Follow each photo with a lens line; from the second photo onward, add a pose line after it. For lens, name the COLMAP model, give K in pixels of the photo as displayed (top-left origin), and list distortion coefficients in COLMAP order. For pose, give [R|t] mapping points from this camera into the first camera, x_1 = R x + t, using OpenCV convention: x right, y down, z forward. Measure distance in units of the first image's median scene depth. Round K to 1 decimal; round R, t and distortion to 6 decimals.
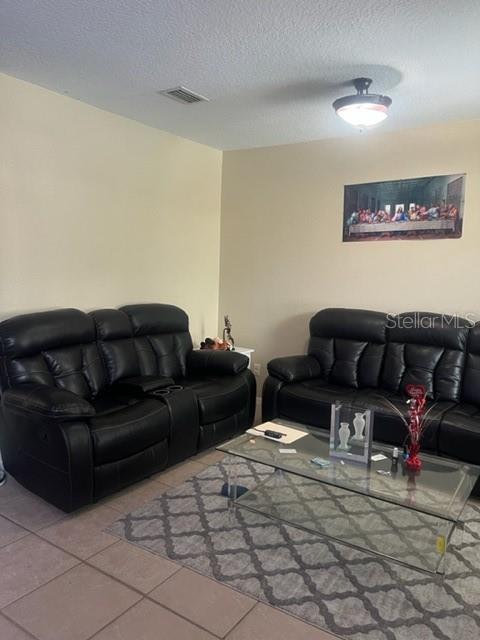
lens RADIAL K [[492.1, 0, 239.0], [0, 492.1, 319.2], [0, 0, 1]] dist [0.042686, -0.045955]
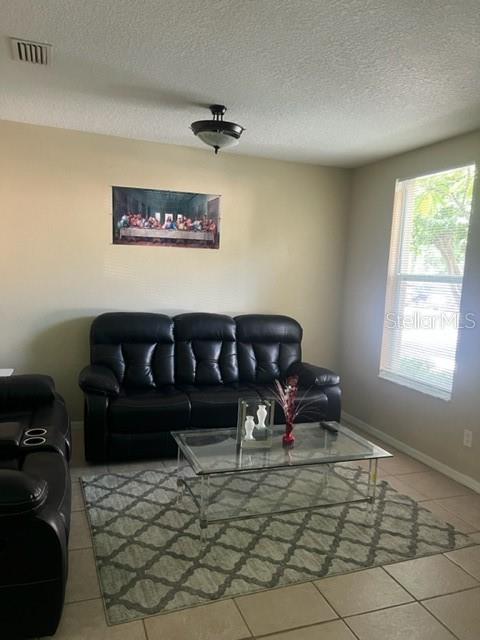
lens RADIAL K [[492.1, 0, 238.1], [0, 492.1, 326.7], [0, 0, 1]] dist [0.042686, -0.045955]
pose [[0.573380, -0.092560, 0.814044, -0.527485], [0.053353, 0.995707, 0.075636, -0.063223], [-0.817550, 0.000064, 0.575857, 0.270248]]
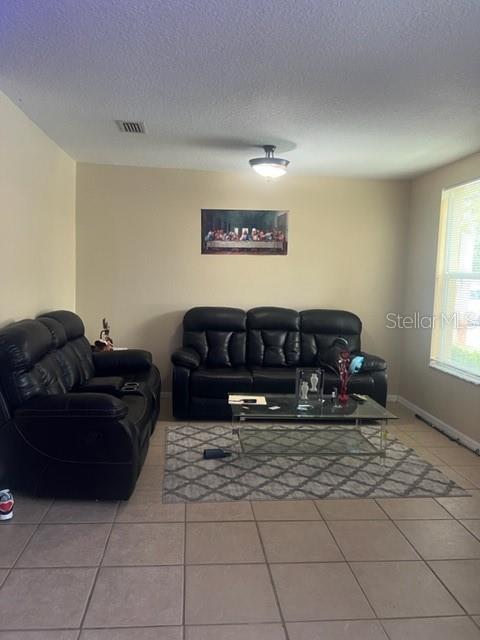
lens RADIAL K [[492.1, 0, 236.4], [0, 492.1, 316.5], [0, 0, 1]] dist [0.042686, -0.045955]
pose [[0.767448, -0.059820, 0.638315, -0.609729], [0.058378, 0.998022, 0.023343, -0.025410], [-0.638448, 0.019349, 0.769421, -0.019097]]
